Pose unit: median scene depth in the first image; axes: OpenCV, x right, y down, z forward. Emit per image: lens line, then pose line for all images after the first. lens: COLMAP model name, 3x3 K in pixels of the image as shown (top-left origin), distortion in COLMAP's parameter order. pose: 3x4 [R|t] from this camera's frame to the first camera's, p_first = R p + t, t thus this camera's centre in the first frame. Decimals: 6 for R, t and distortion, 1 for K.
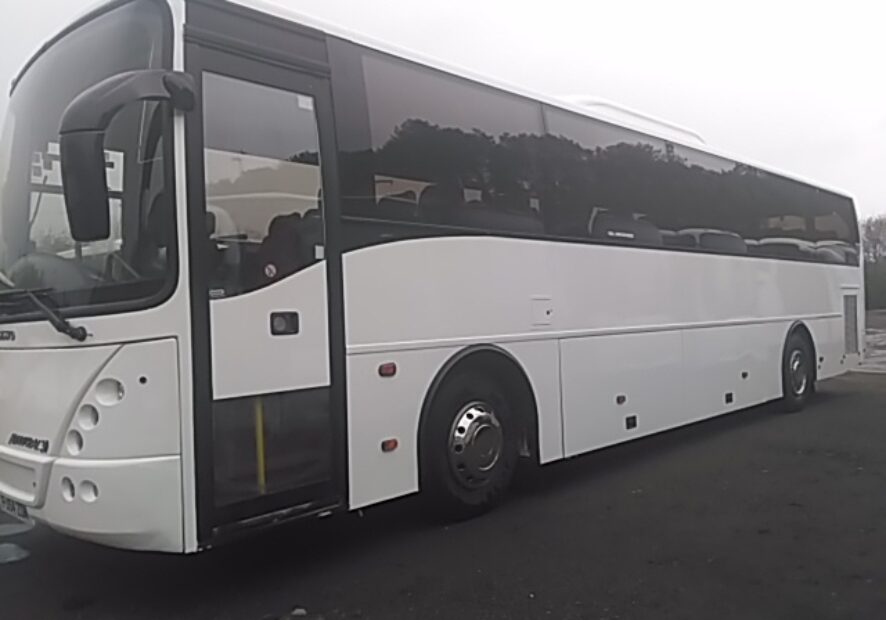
lens RADIAL K [[742.5, 0, 473.8], [0, 742.5, 307.0], [0, 0, 1]] dist [0.043762, -0.072826]
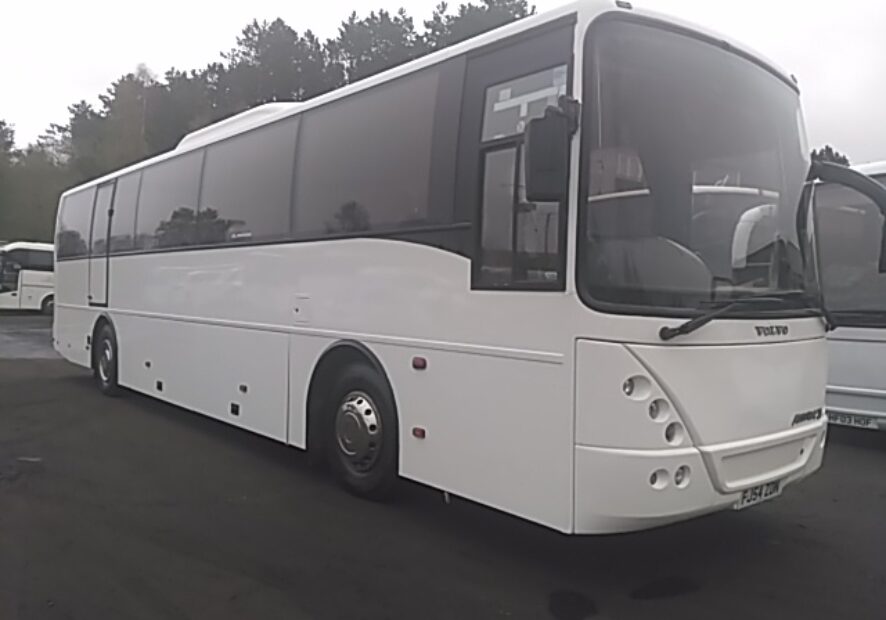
lens RADIAL K [[742.5, 0, 441.4], [0, 742.5, 299.3], [0, 0, 1]] dist [0.043762, -0.072826]
pose [[0.104824, 0.022785, 0.994230, -1.654106], [-0.036211, 0.999162, -0.019080, 0.029856], [-0.993831, -0.034002, 0.105561, 1.293479]]
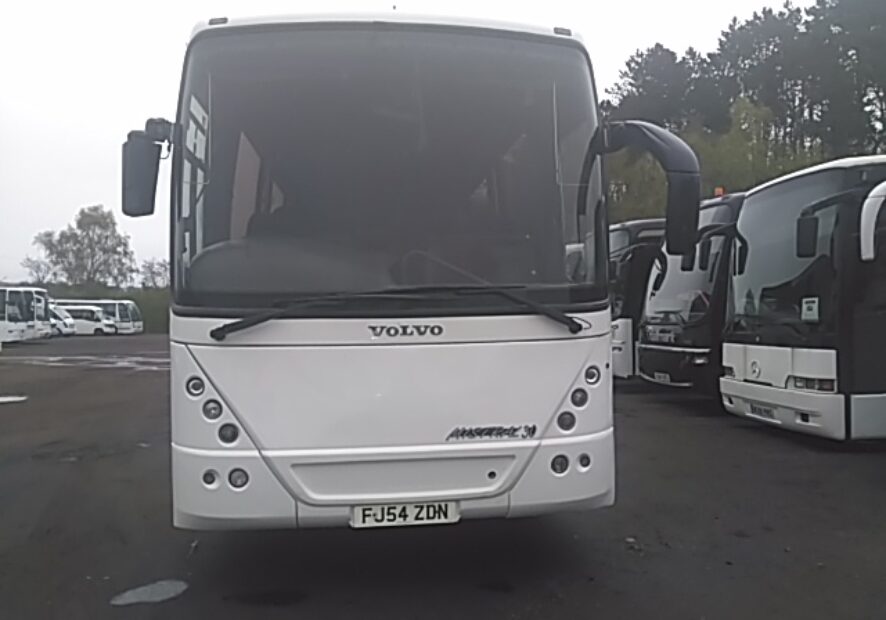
lens RADIAL K [[742.5, 0, 446.3], [0, 742.5, 307.9], [0, 0, 1]] dist [0.043762, -0.072826]
pose [[0.625965, 0.034199, 0.779101, -1.268213], [-0.013982, 0.999370, -0.032633, 0.038072], [-0.779726, 0.009534, 0.626049, 0.355375]]
